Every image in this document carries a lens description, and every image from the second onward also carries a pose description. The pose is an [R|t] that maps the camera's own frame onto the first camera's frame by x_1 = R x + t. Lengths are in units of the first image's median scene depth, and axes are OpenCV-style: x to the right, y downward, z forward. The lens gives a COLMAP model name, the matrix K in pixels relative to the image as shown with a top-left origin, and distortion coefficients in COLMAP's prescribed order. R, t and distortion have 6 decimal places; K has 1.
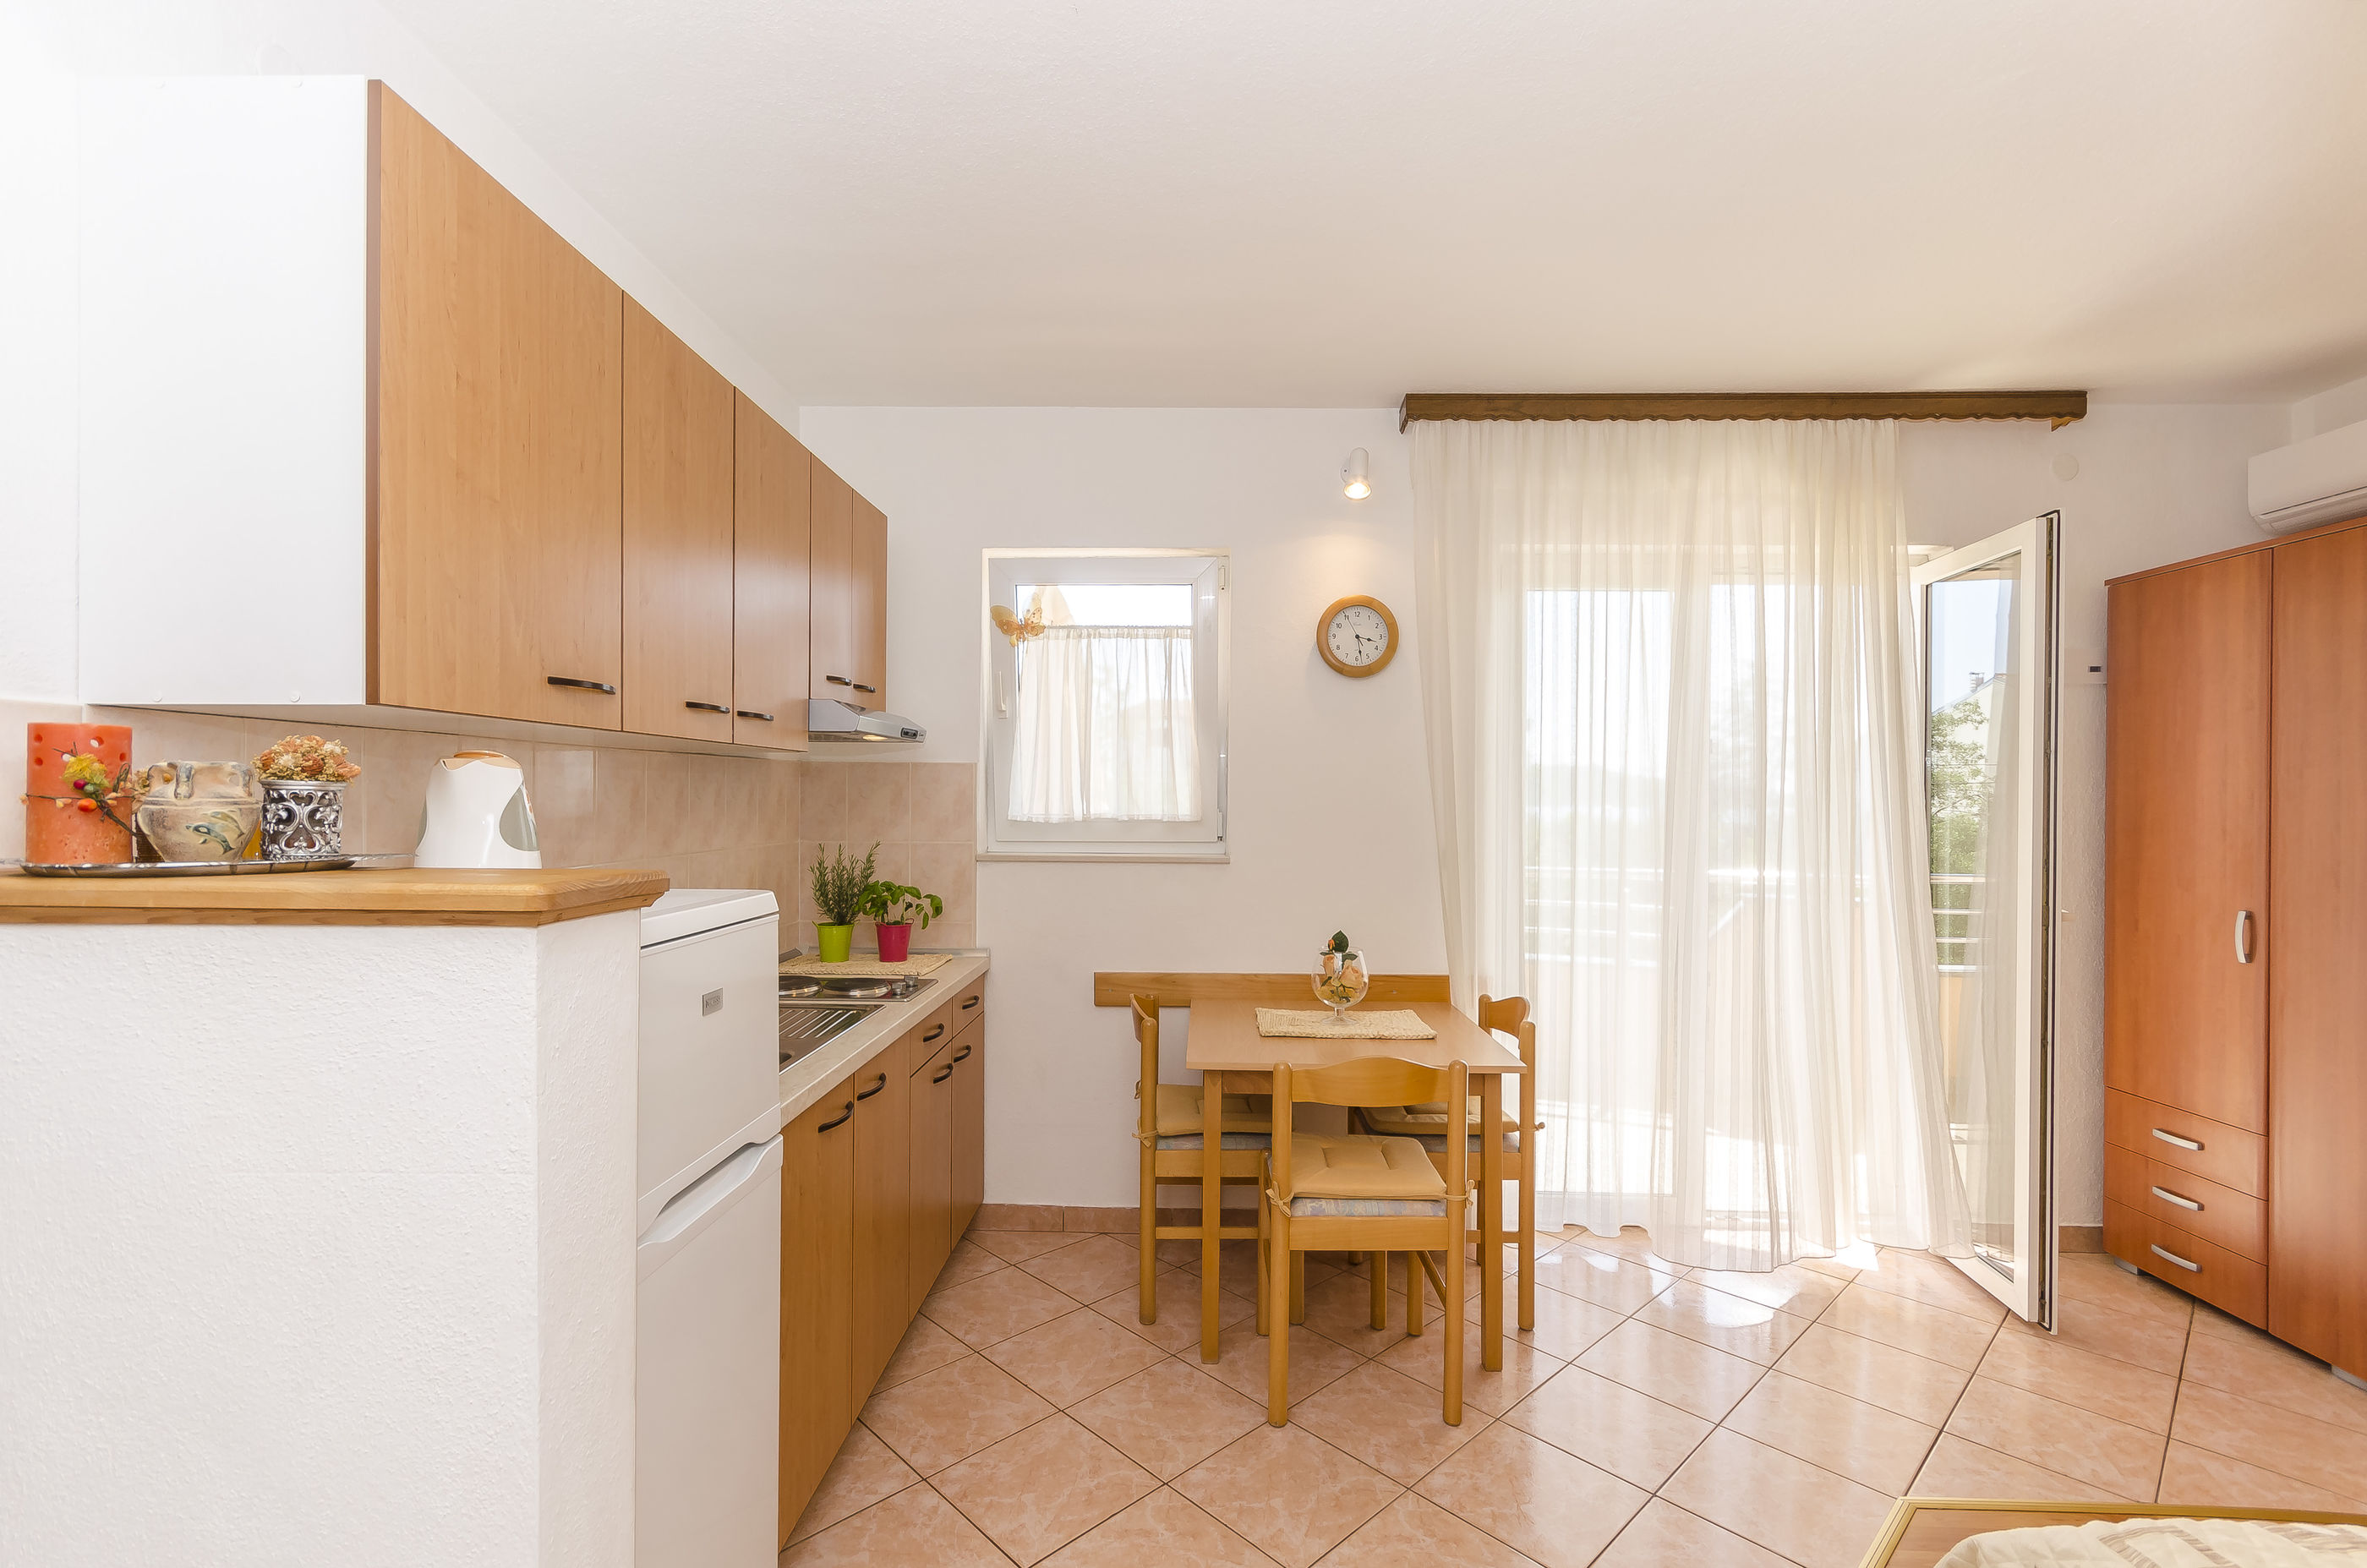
lens RADIAL K [[1043.2, 0, 1186.1], [0, 1043.2, 806.2], [0, 0, 1]] dist [0.002018, 0.000813]
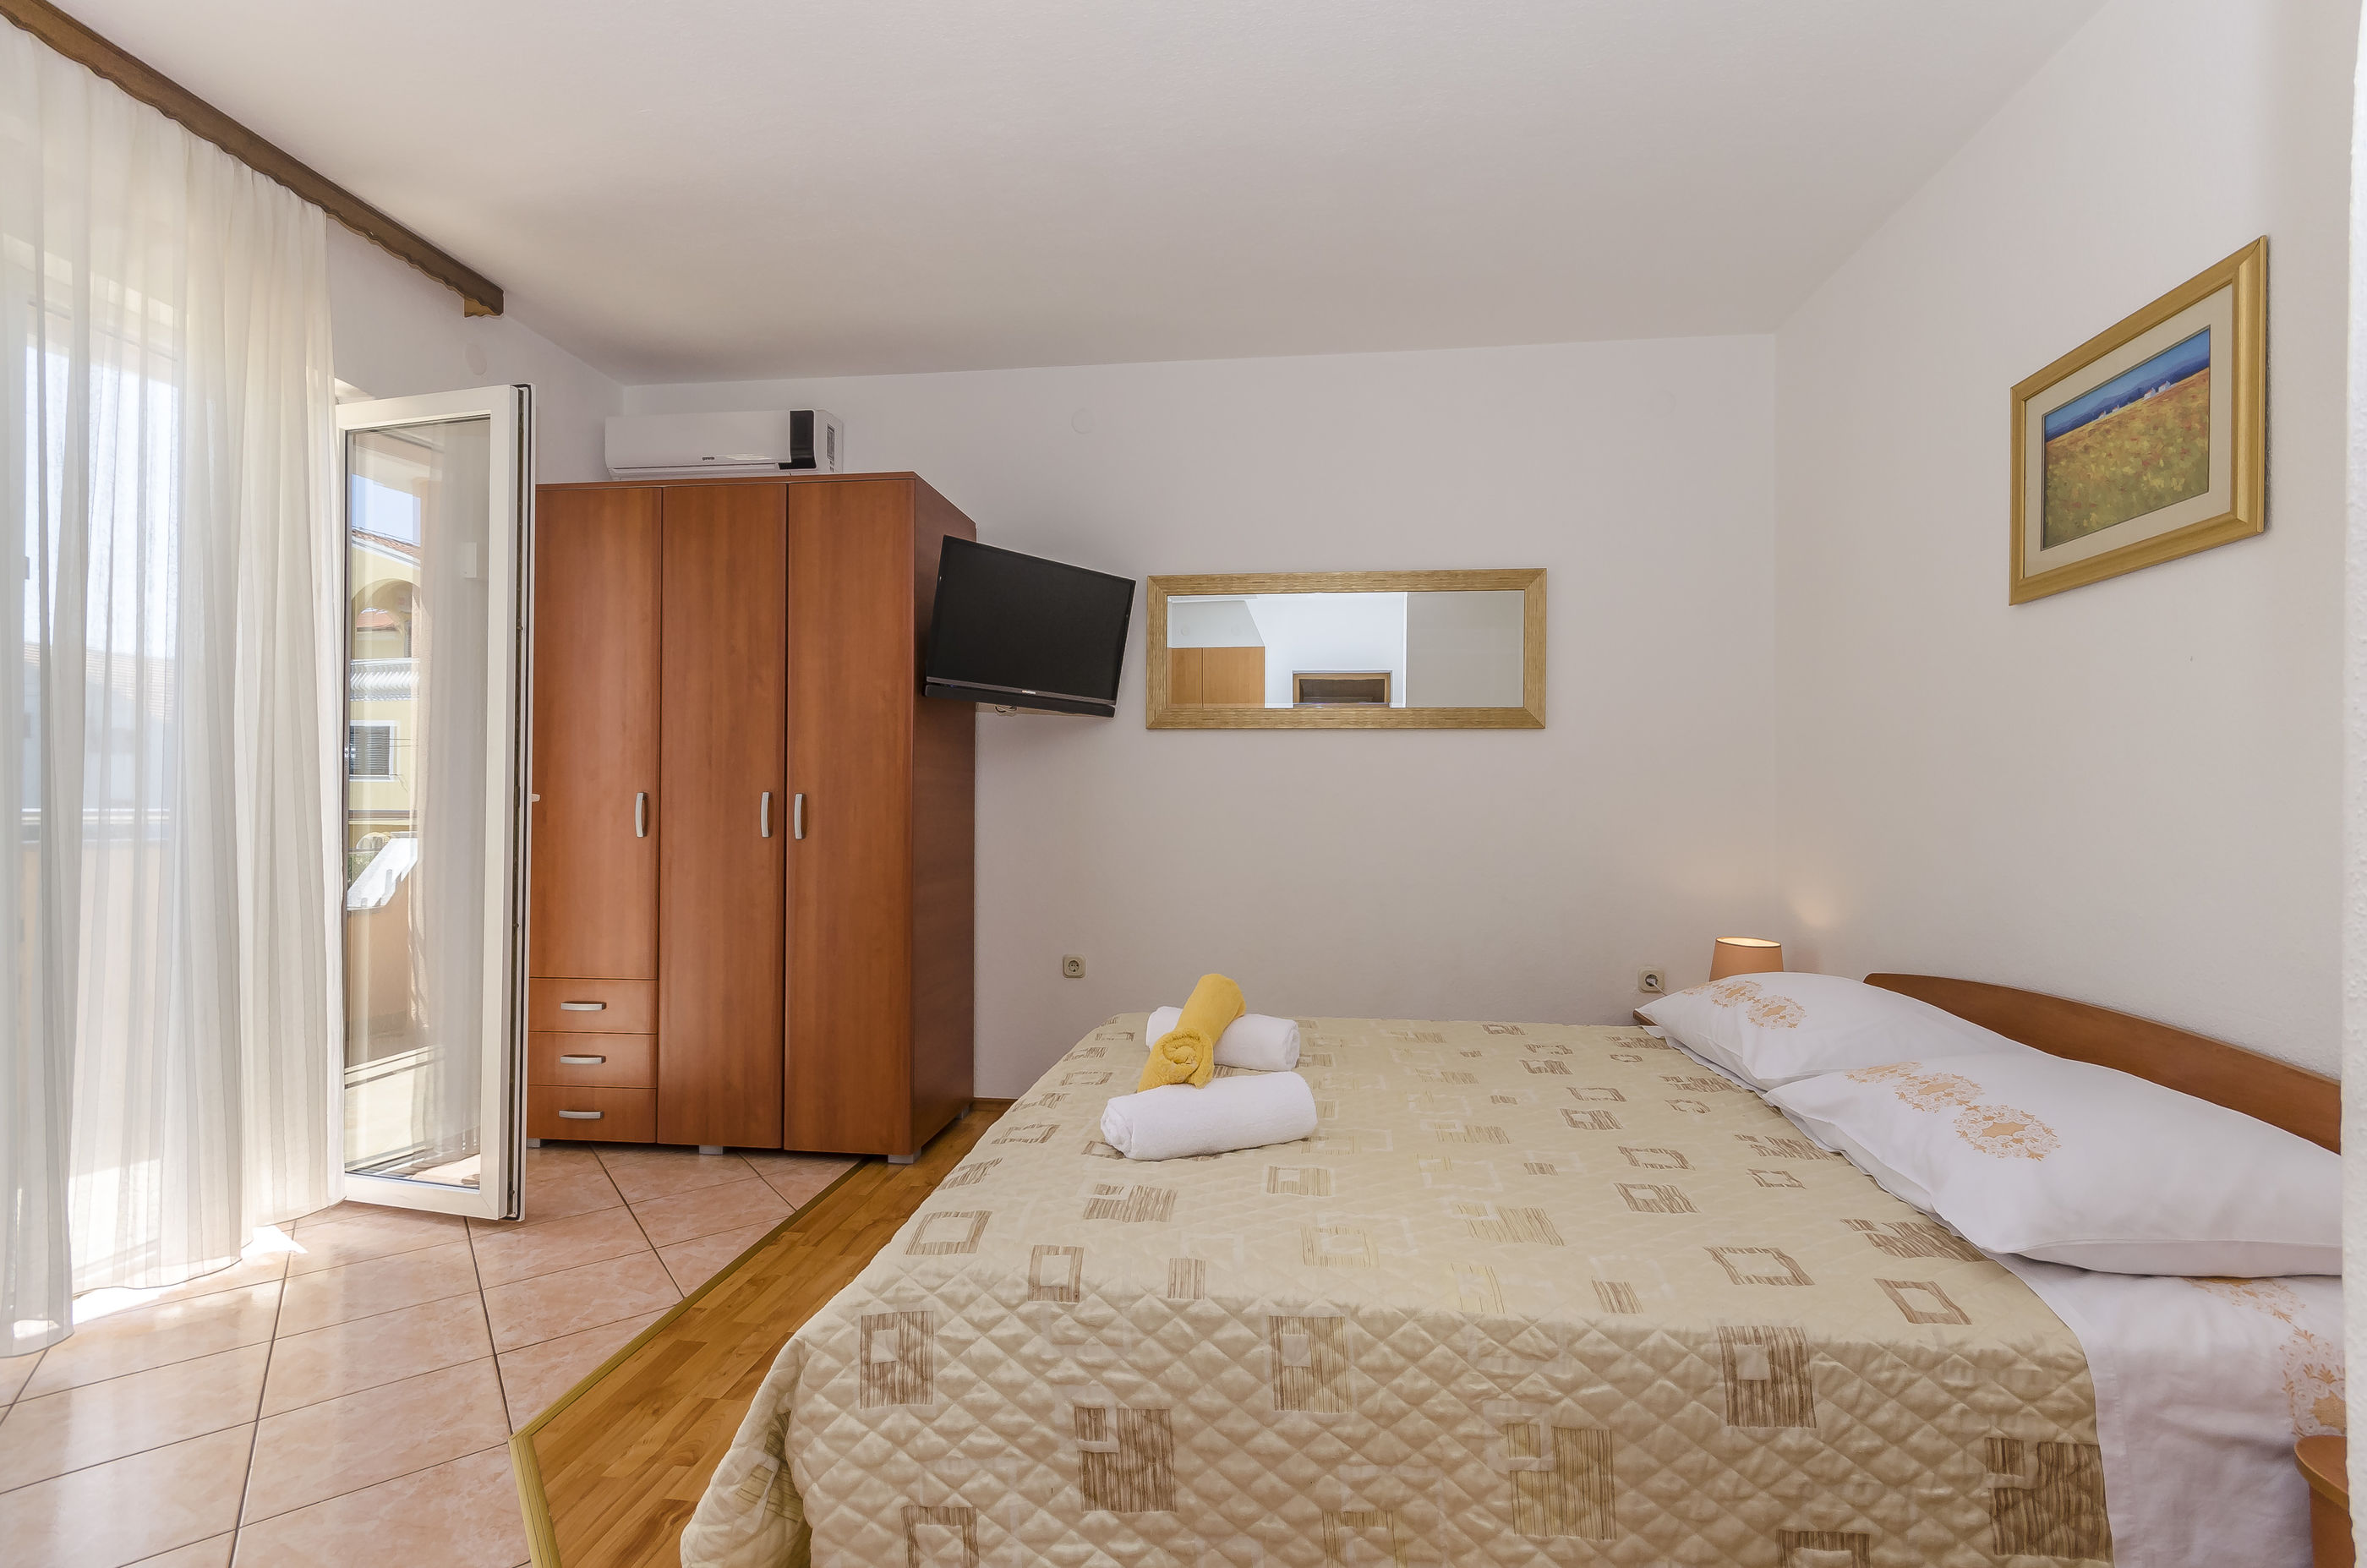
lens RADIAL K [[1043.2, 0, 1180.4], [0, 1043.2, 797.2], [0, 0, 1]] dist [0.002018, 0.000813]
pose [[0.099936, 0.003158, 0.994989, -0.086180], [-0.007503, 0.999969, -0.002421, 0.102750], [-0.994966, -0.007224, 0.099956, 0.281743]]
